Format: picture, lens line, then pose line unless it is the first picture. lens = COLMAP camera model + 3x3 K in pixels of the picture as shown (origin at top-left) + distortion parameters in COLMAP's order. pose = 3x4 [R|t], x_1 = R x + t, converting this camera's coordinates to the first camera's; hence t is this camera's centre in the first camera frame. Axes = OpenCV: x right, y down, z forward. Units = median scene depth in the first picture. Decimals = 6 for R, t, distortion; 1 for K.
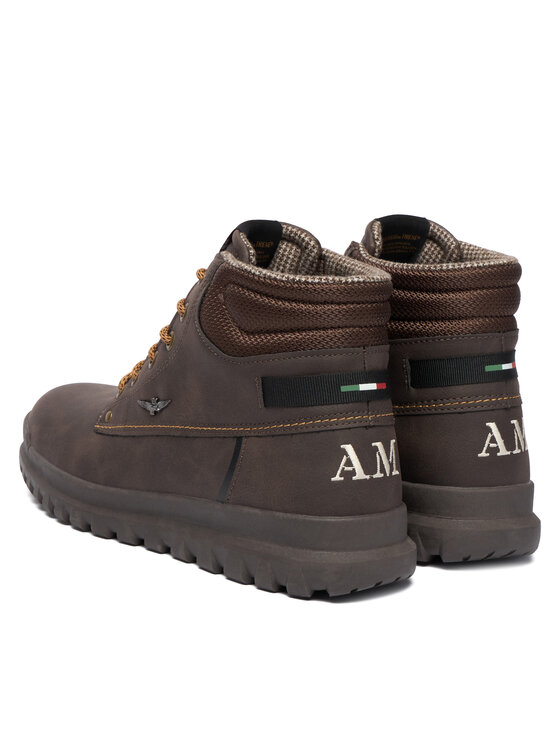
lens RADIAL K [[1304.2, 0, 278.3], [0, 1304.2, 373.4], [0, 0, 1]] dist [-0.382872, 0.000000]
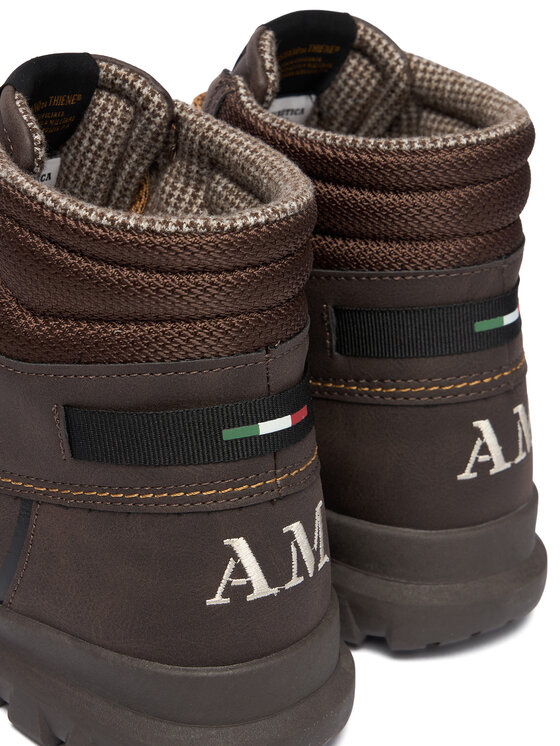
lens RADIAL K [[1484.8, 0, 283.9], [0, 1484.8, 371.9], [0, 0, 1]] dist [-0.073526, 0.000000]
pose [[0.992364, -0.026483, 0.120465, 0.002390], [0.001230, 0.978754, 0.205036, -0.115086], [-0.123336, -0.203323, 0.971313, 0.388712]]
